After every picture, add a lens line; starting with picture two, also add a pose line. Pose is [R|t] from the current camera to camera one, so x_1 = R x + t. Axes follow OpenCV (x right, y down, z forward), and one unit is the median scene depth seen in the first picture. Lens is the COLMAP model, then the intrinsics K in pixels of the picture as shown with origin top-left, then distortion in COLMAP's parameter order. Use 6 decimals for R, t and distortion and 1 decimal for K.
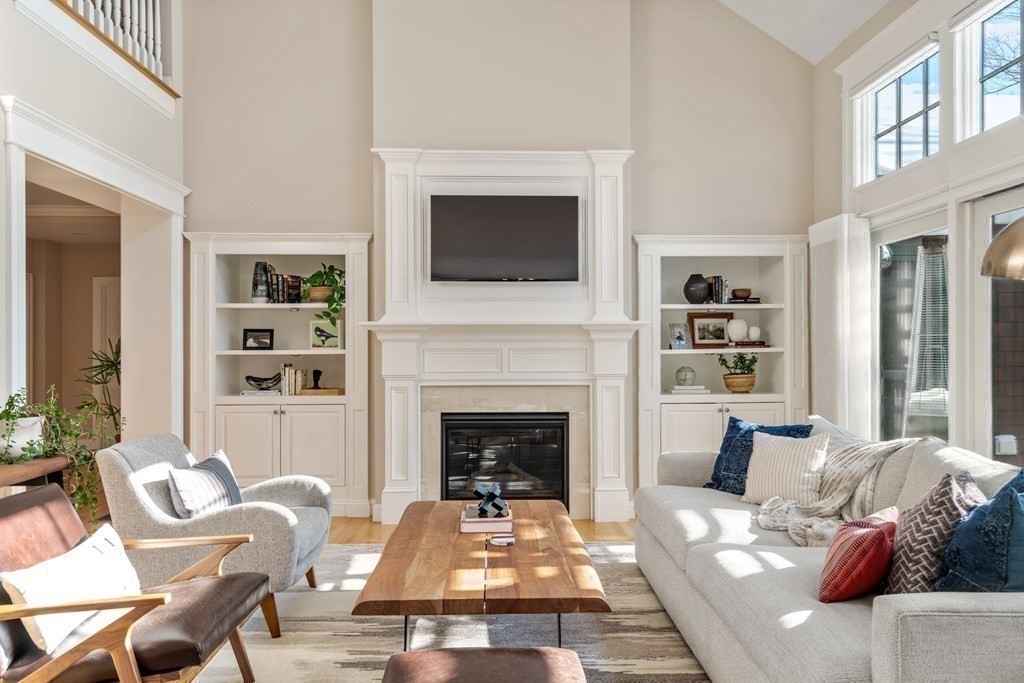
lens RADIAL K [[661.3, 0, 513.3], [0, 661.3, 346.6], [0, 0, 1]] dist [-0.004553, 0.001154]
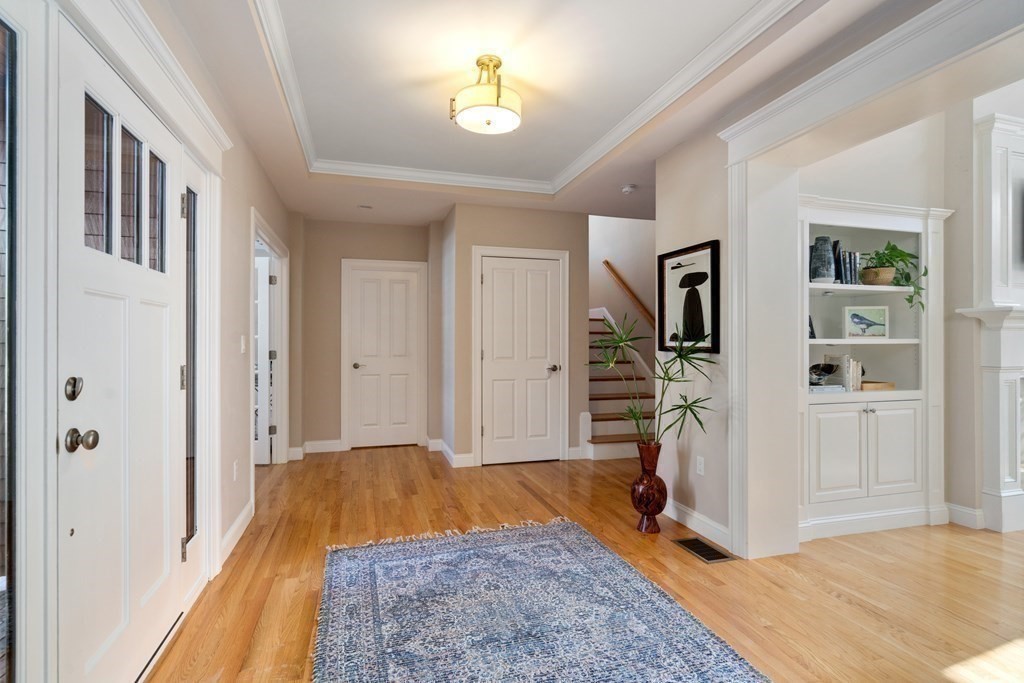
lens RADIAL K [[499.3, 0, 512.9], [0, 499.3, 344.0], [0, 0, 1]] dist [-0.001417, 0.000055]
pose [[0.960981, 0.002743, 0.276602, -1.012742], [-0.005075, 0.999957, 0.007715, 0.009897], [-0.276569, -0.008818, 0.960954, 0.517741]]
